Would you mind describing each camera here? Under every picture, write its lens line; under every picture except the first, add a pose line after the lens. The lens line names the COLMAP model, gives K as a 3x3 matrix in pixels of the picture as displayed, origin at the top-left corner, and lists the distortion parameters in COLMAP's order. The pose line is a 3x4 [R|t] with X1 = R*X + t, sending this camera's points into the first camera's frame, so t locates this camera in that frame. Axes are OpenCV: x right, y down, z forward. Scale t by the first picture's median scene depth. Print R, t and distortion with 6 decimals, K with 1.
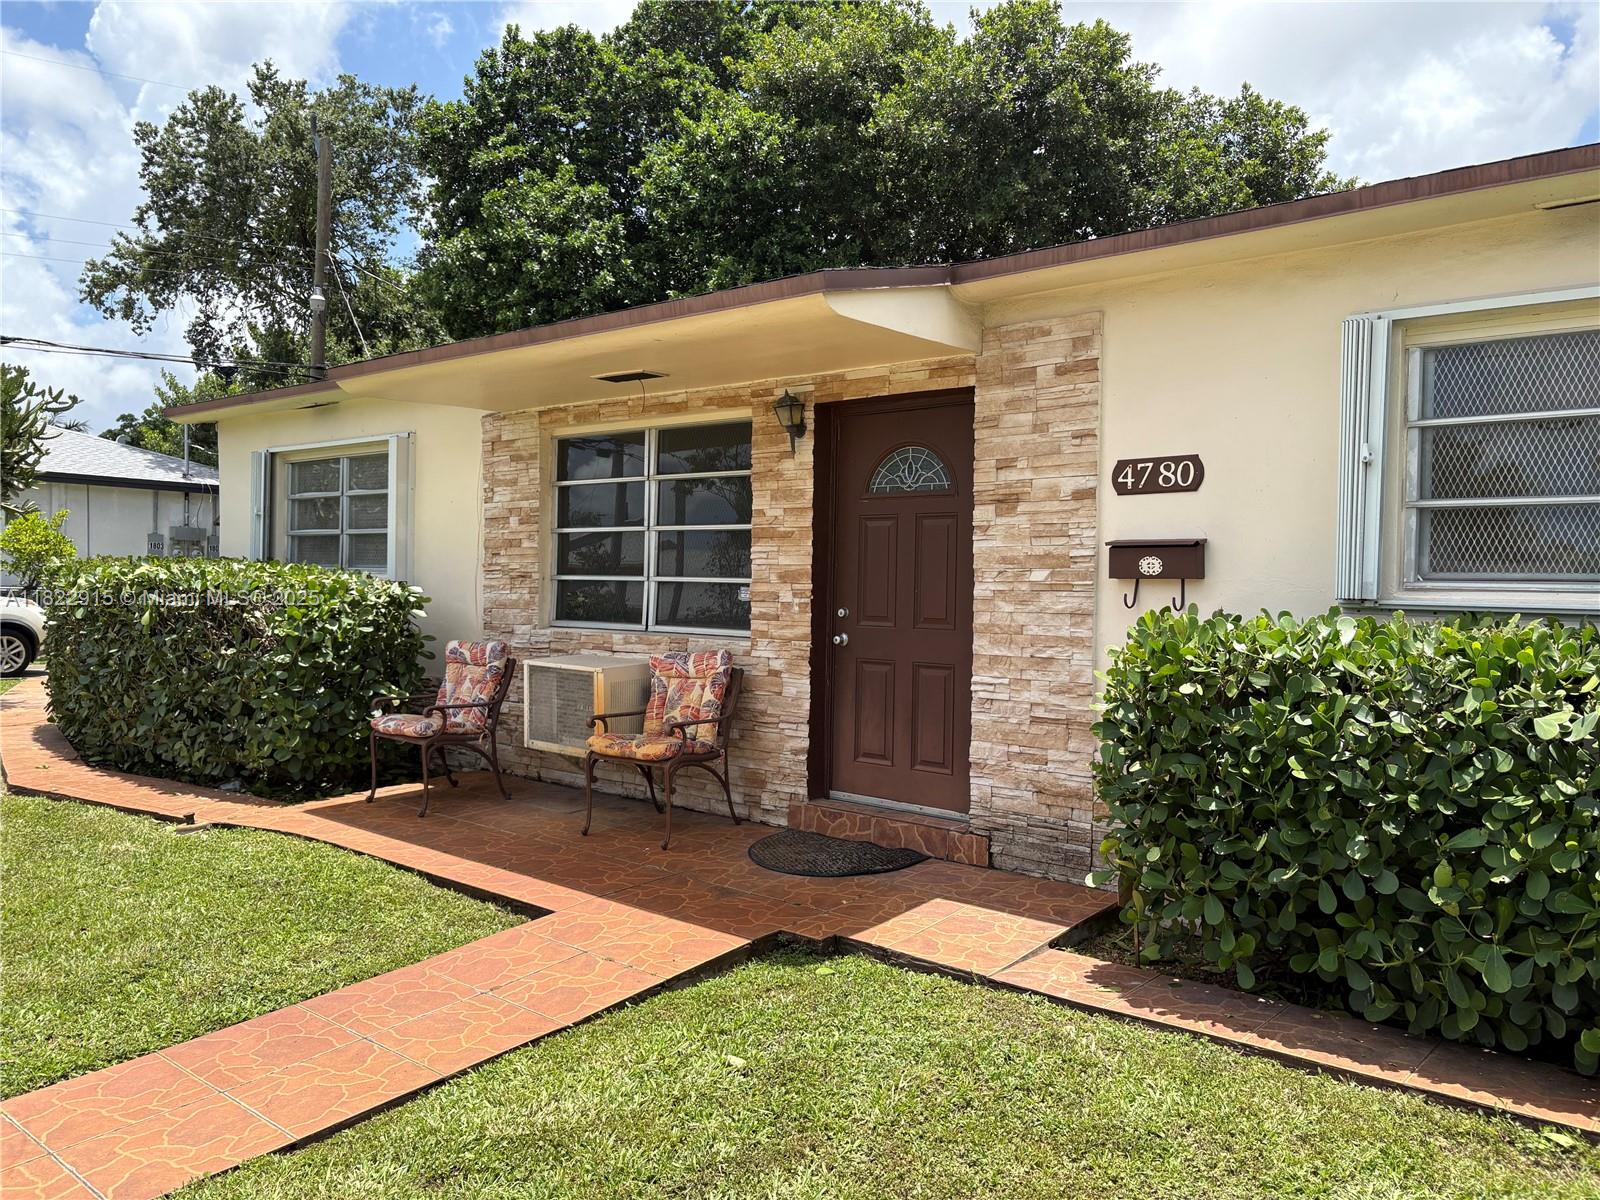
lens RADIAL K [[1208.1, 0, 805.4], [0, 1208.1, 597.4], [0, 0, 1]] dist [0.046541, -0.022431]
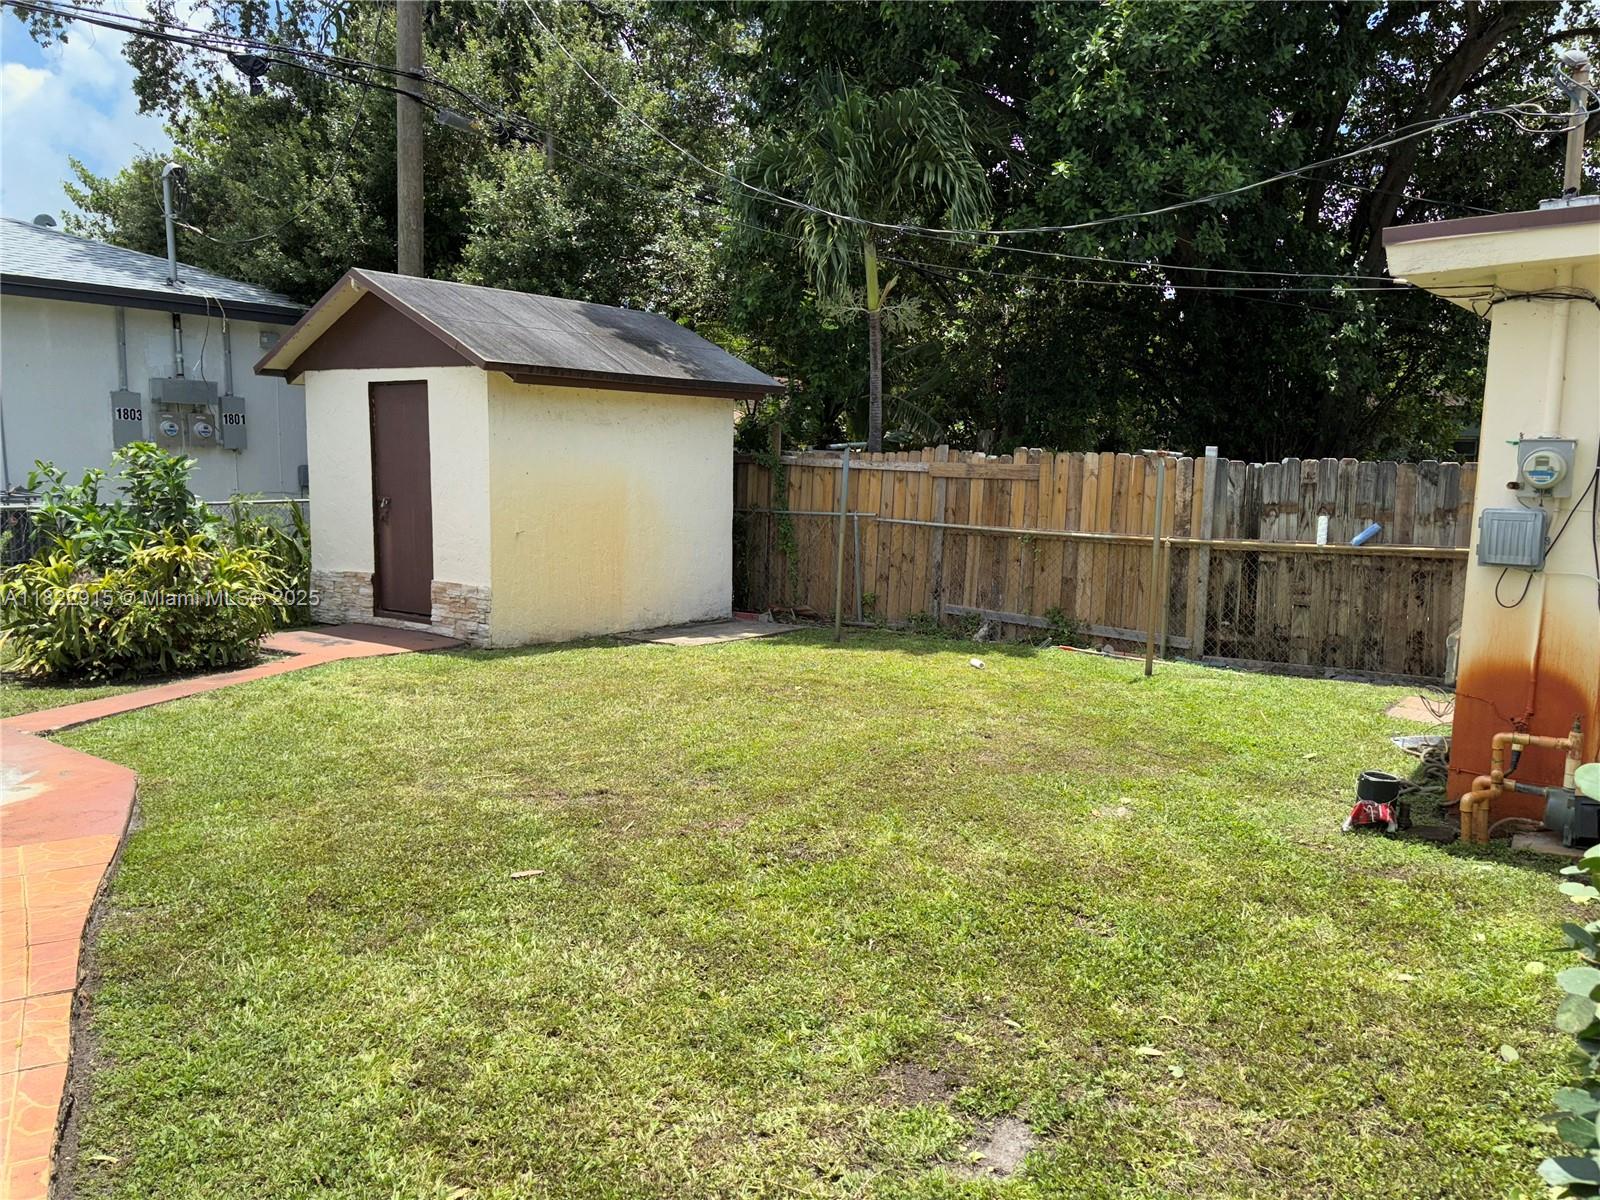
lens RADIAL K [[1208.1, 0, 806.1], [0, 1208.1, 600.7], [0, 0, 1]] dist [0.046541, -0.022431]
pose [[0.997360, -0.012531, 0.071531, -1.045017], [0.004725, 0.994110, 0.108272, -0.067878], [-0.072466, -0.107648, 0.991544, 1.676064]]
